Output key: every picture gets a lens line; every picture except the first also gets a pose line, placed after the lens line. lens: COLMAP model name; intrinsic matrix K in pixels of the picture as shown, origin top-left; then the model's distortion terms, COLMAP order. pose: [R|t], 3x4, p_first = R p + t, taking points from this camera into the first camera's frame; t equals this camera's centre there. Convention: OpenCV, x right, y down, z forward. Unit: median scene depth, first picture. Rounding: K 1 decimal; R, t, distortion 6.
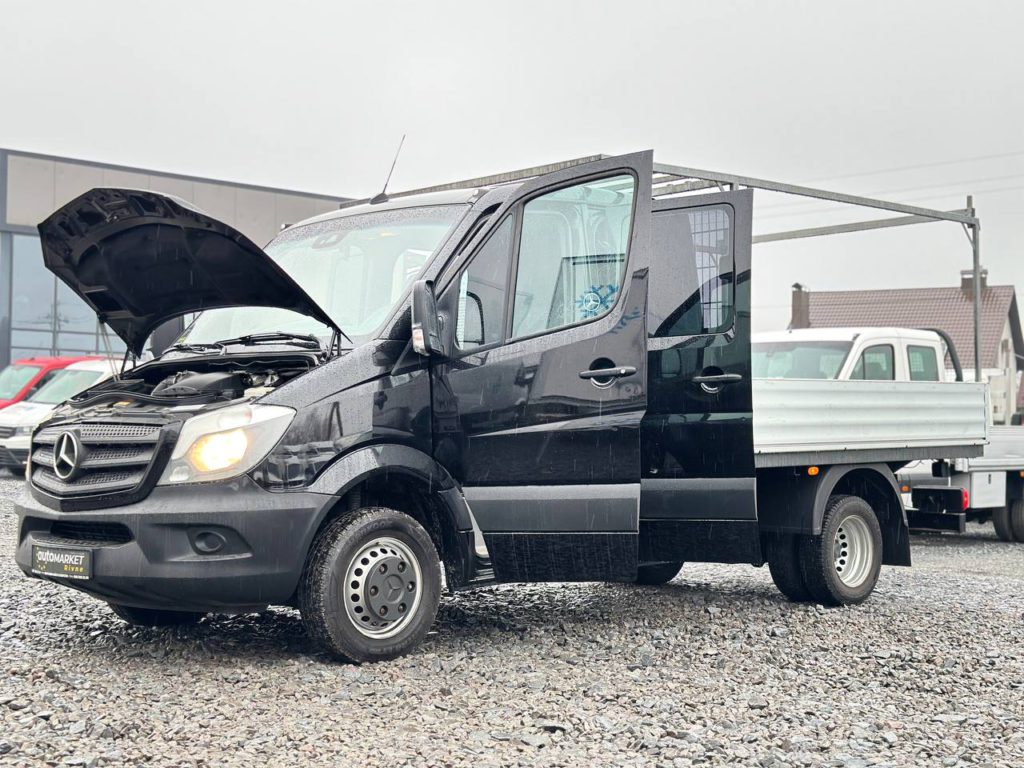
lens RADIAL K [[1421.4, 0, 517.6], [0, 1421.4, 389.7], [0, 0, 1]] dist [0.136041, 0.000000]
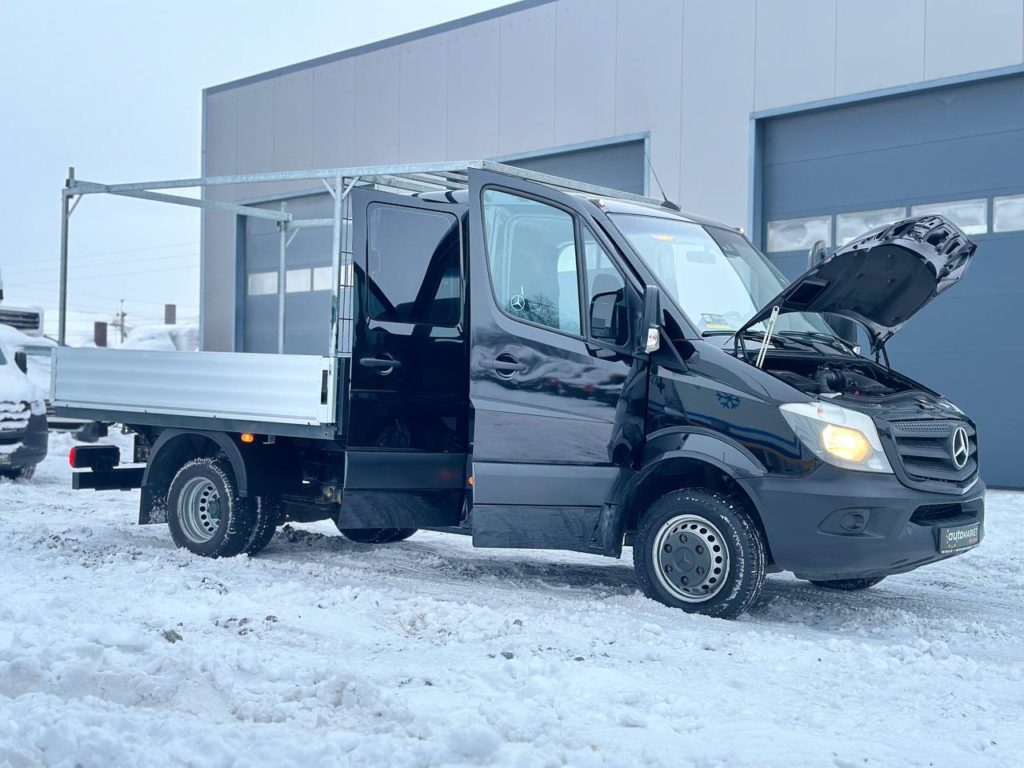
lens RADIAL K [[1421.4, 0, 492.5], [0, 1421.4, 380.9], [0, 0, 1]] dist [0.136041, 0.000000]
pose [[-0.136076, -0.000032, 0.990698, -1.396594], [-0.057787, 0.998298, -0.007905, 0.022763], [-0.989012, -0.058325, -0.135846, 1.510361]]
